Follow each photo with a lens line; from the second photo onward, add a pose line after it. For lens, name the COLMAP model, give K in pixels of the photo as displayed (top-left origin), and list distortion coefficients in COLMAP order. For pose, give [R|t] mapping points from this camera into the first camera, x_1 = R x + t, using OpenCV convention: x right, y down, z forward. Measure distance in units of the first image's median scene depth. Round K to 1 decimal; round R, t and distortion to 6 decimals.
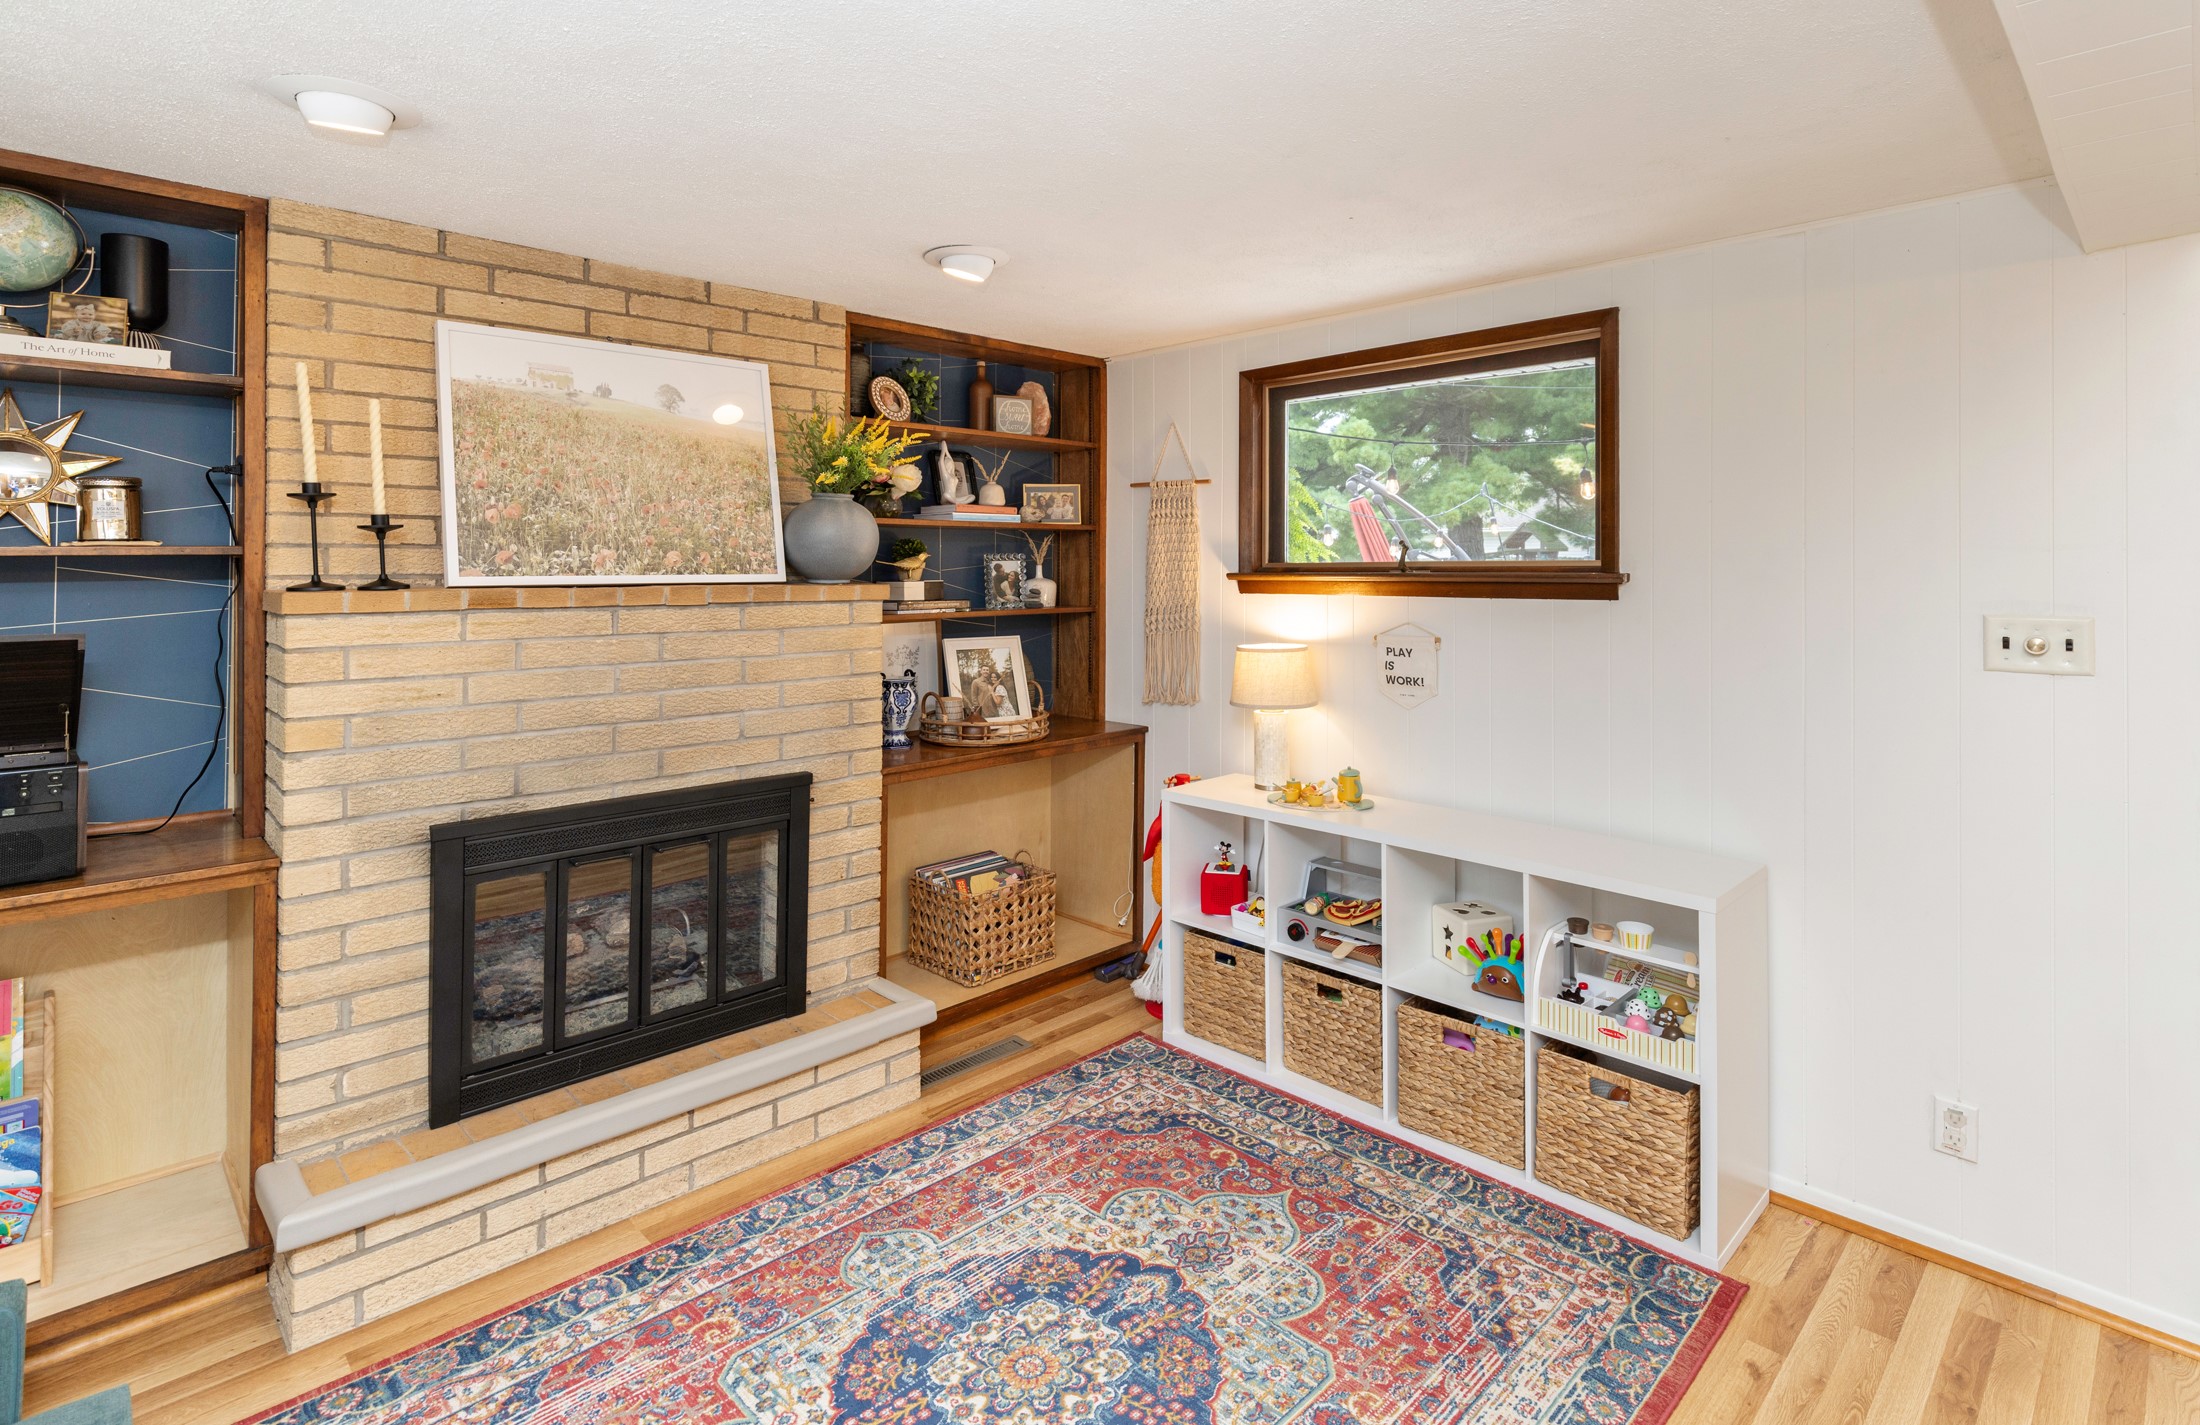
lens RADIAL K [[1074.2, 0, 1260.1], [0, 1074.2, 562.7], [0, 0, 1]] dist [-0.001797, 0.000624]
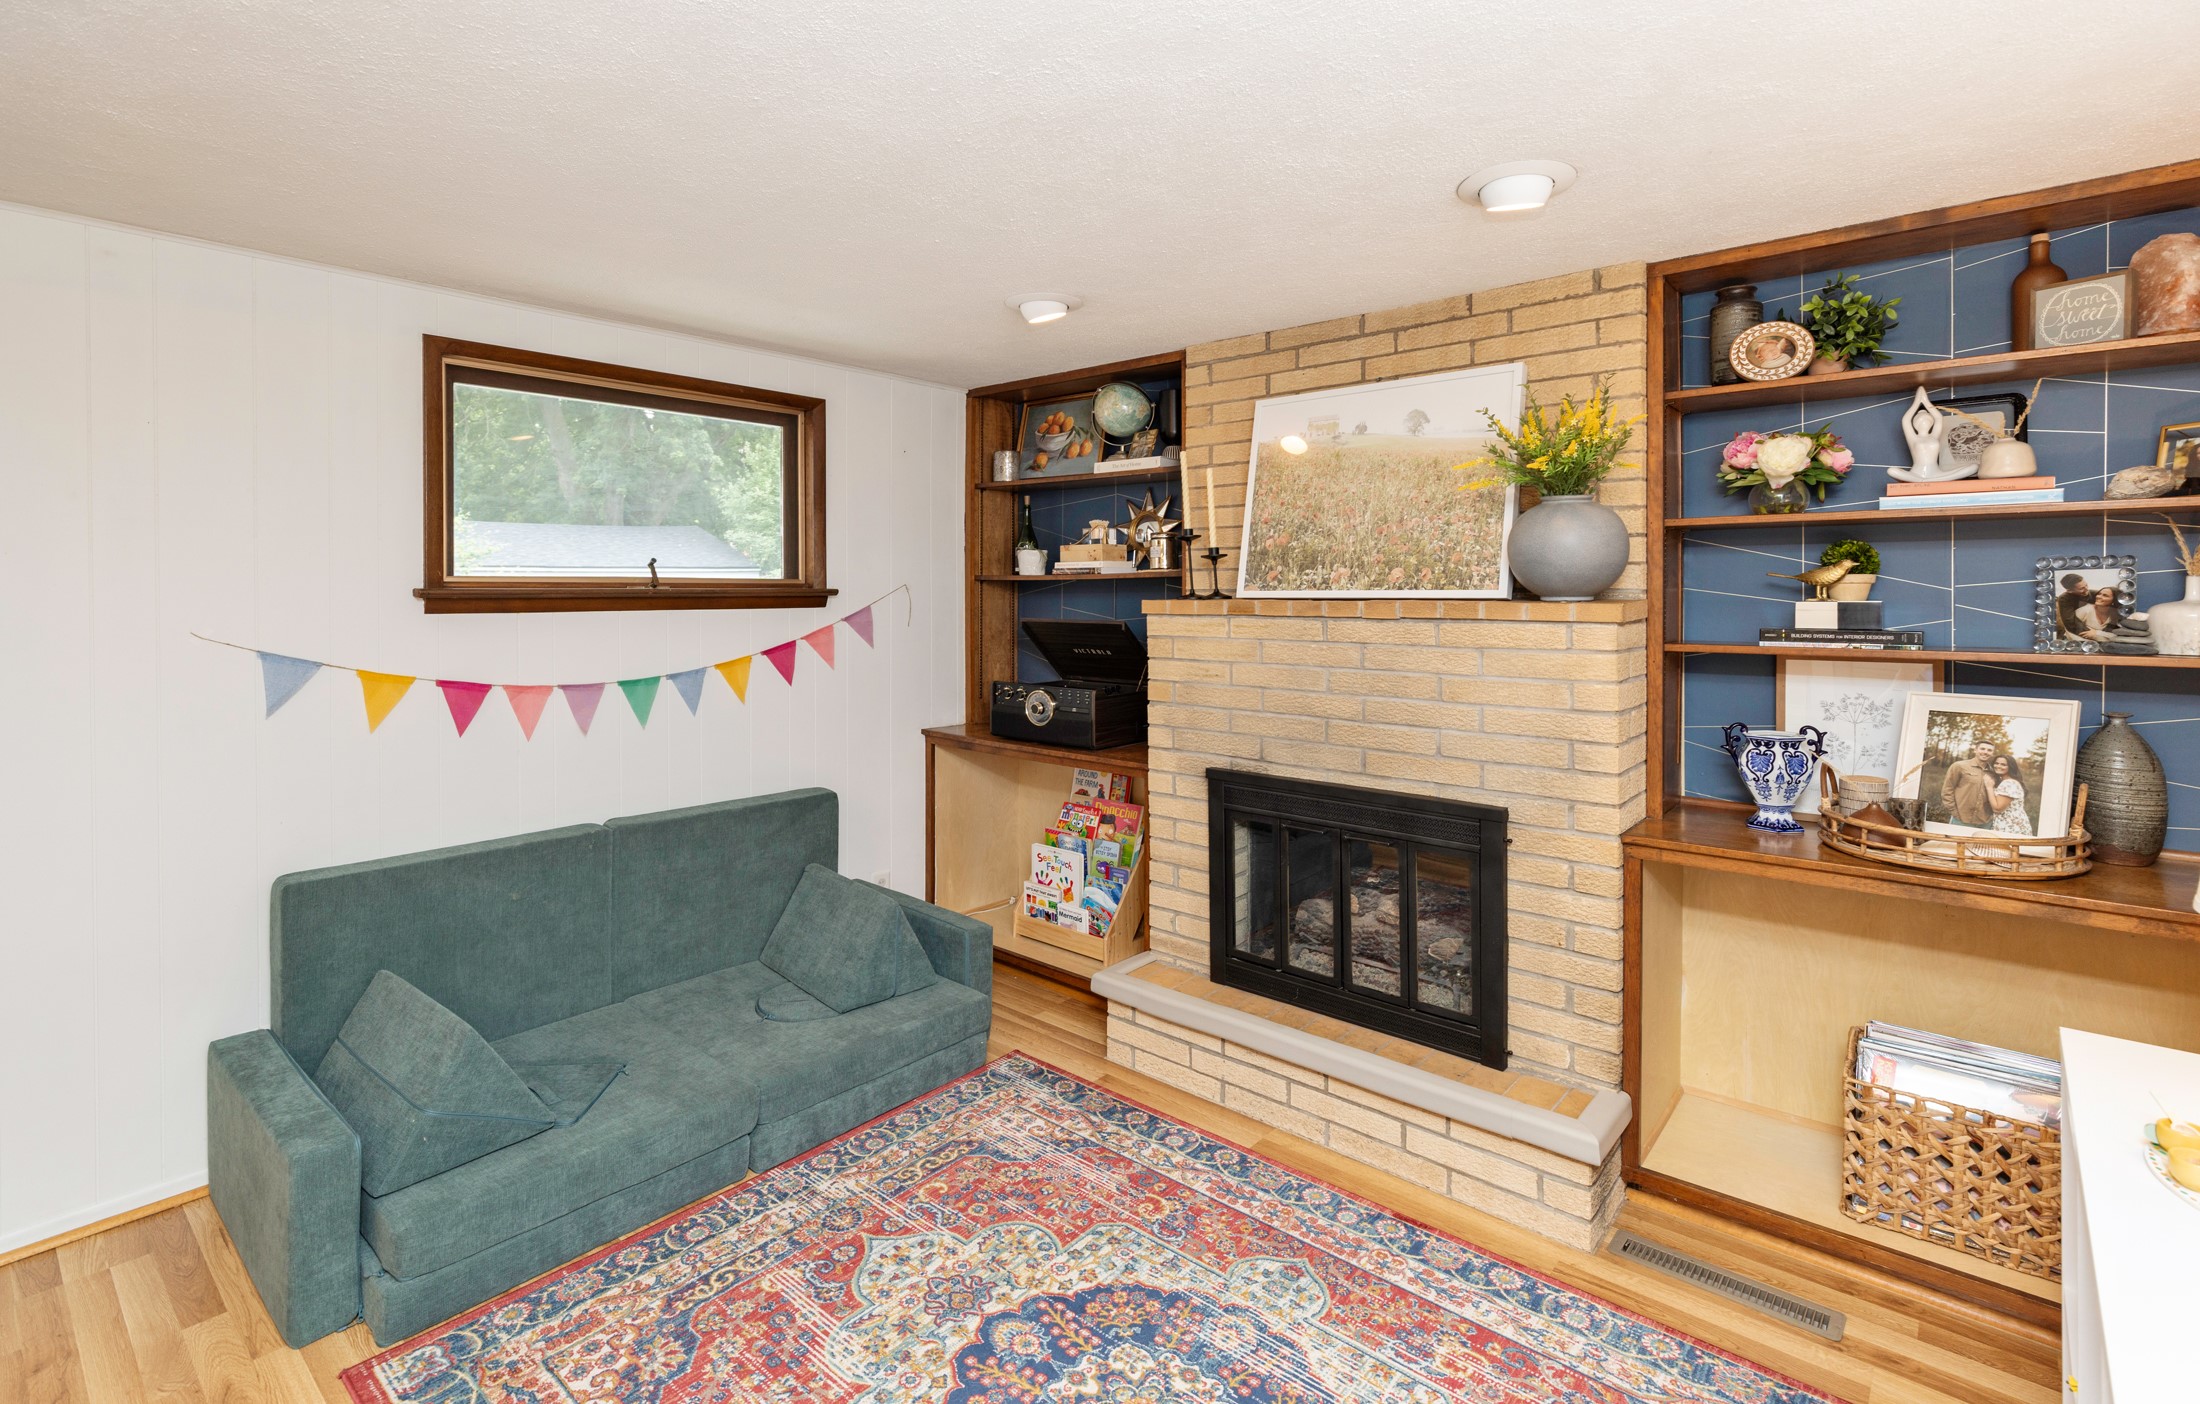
lens RADIAL K [[1018.9, 0, 979.9], [0, 1018.9, 599.3], [0, 0, 1]] dist [0.002644, -0.000550]
pose [[-0.041879, 0.014301, -0.999020, 0.541644], [0.008522, 0.999866, 0.013956, 0.003001], [0.999086, -0.007929, -0.041995, 0.709876]]
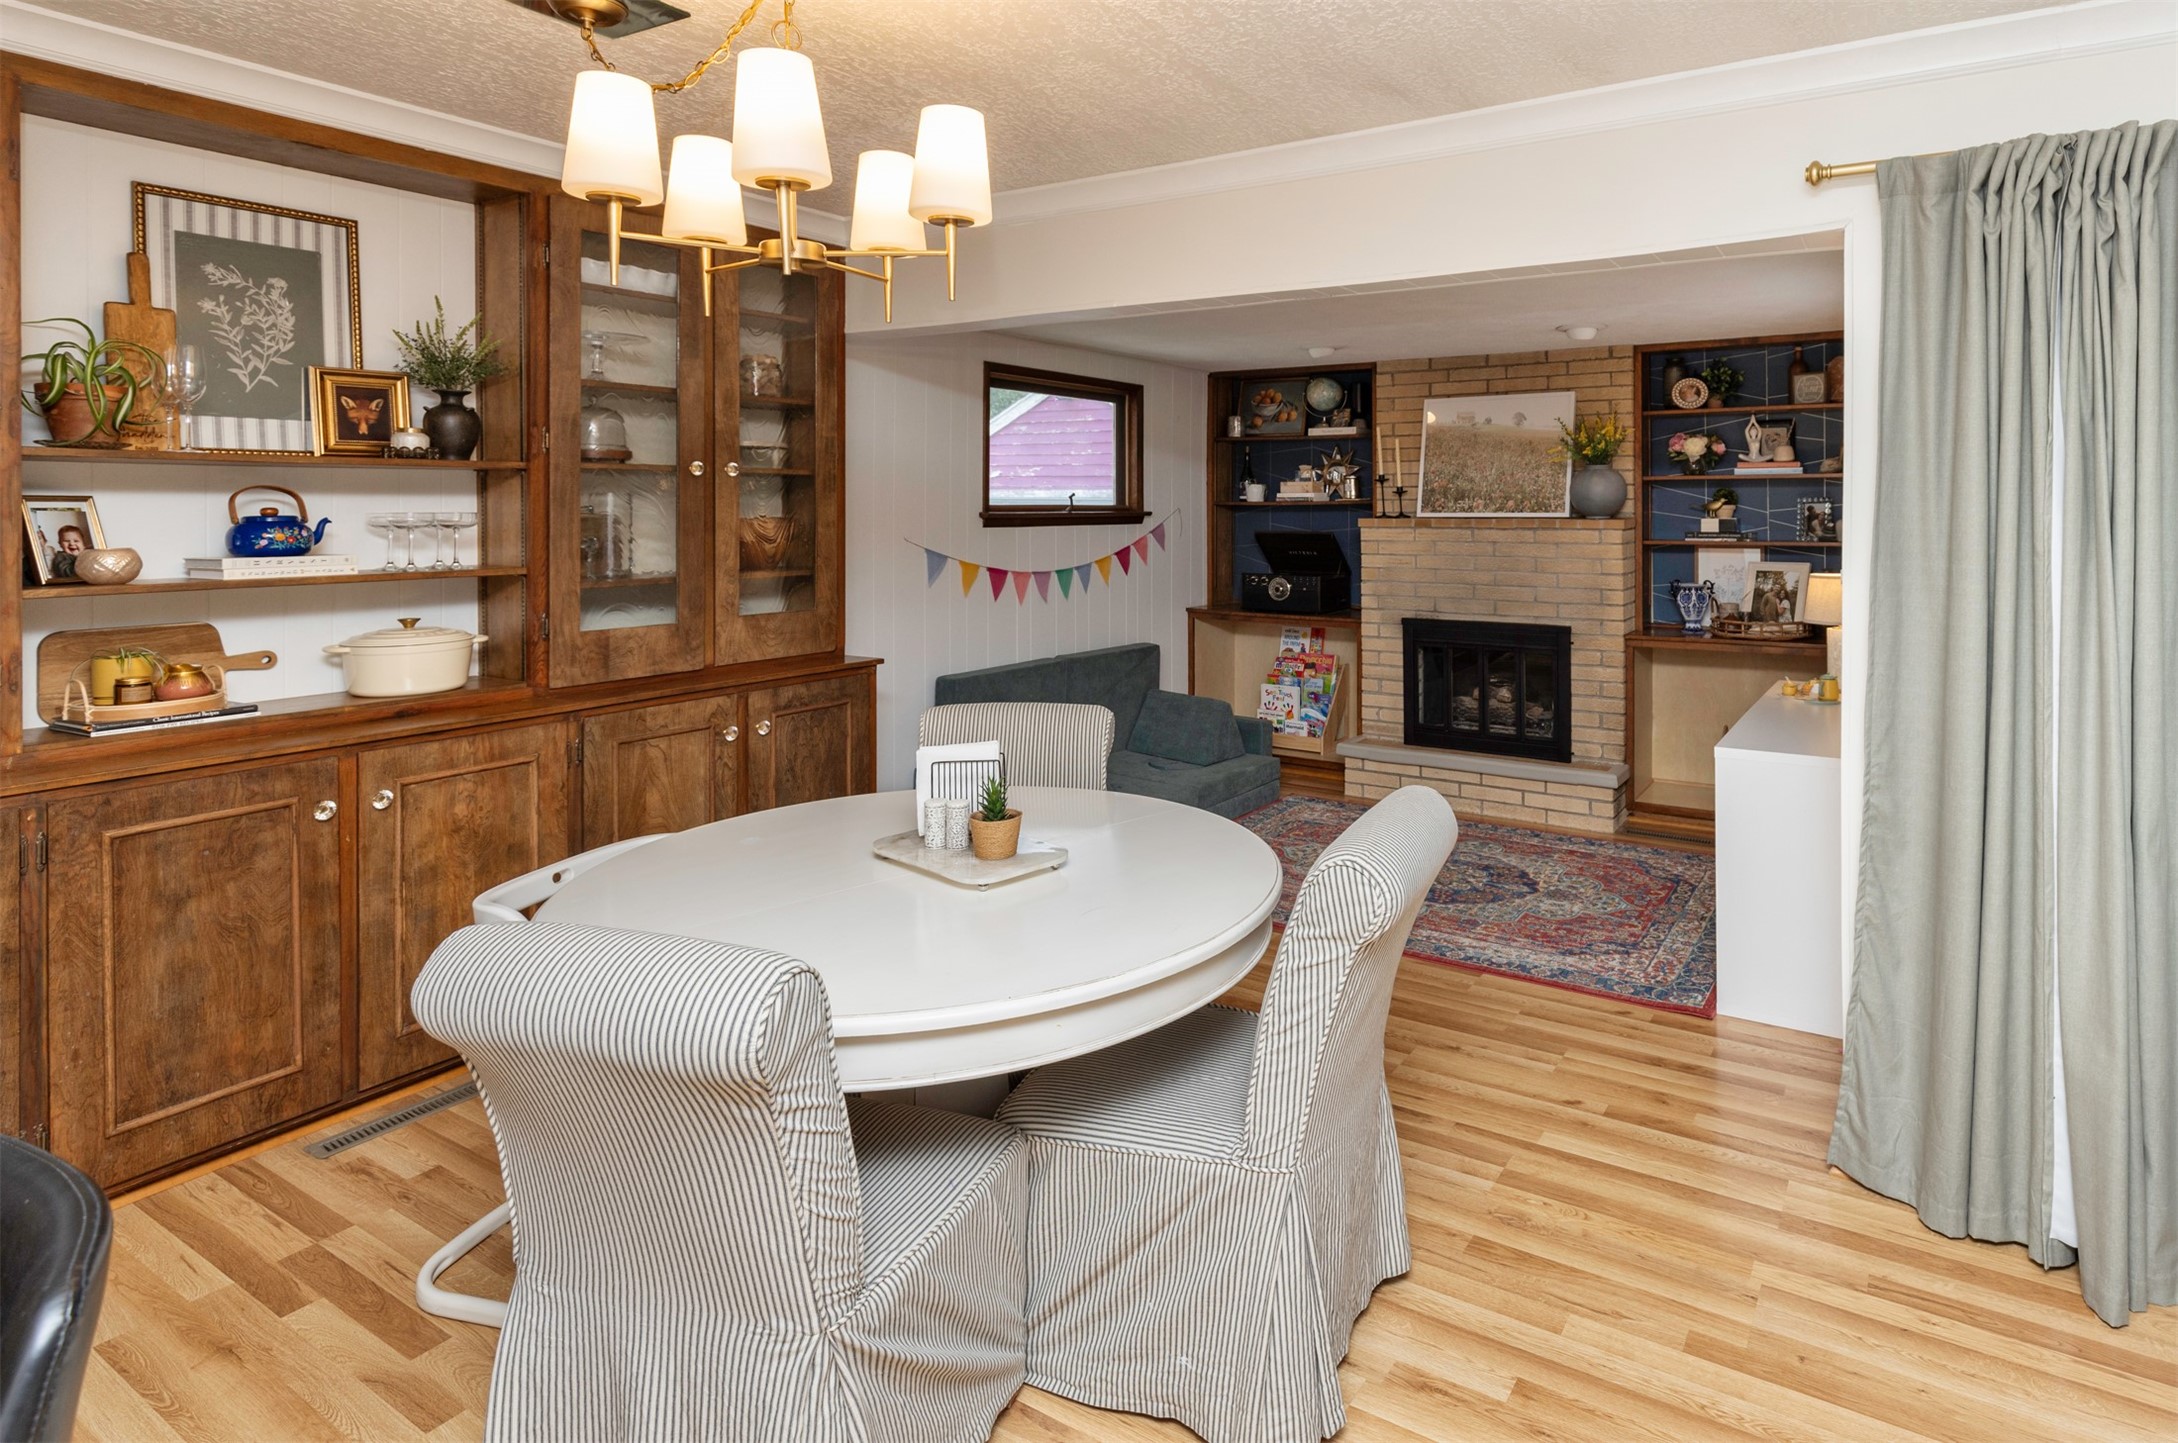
lens RADIAL K [[1197.2, 0, 1170.2], [0, 1197.2, 506.9], [0, 0, 1]] dist [0.007051, 0.001031]
pose [[0.175335, 0.005020, -0.984496, 1.646553], [0.007203, 0.999954, 0.006382, -0.019518], [0.984482, -0.008210, 0.175291, 0.025576]]
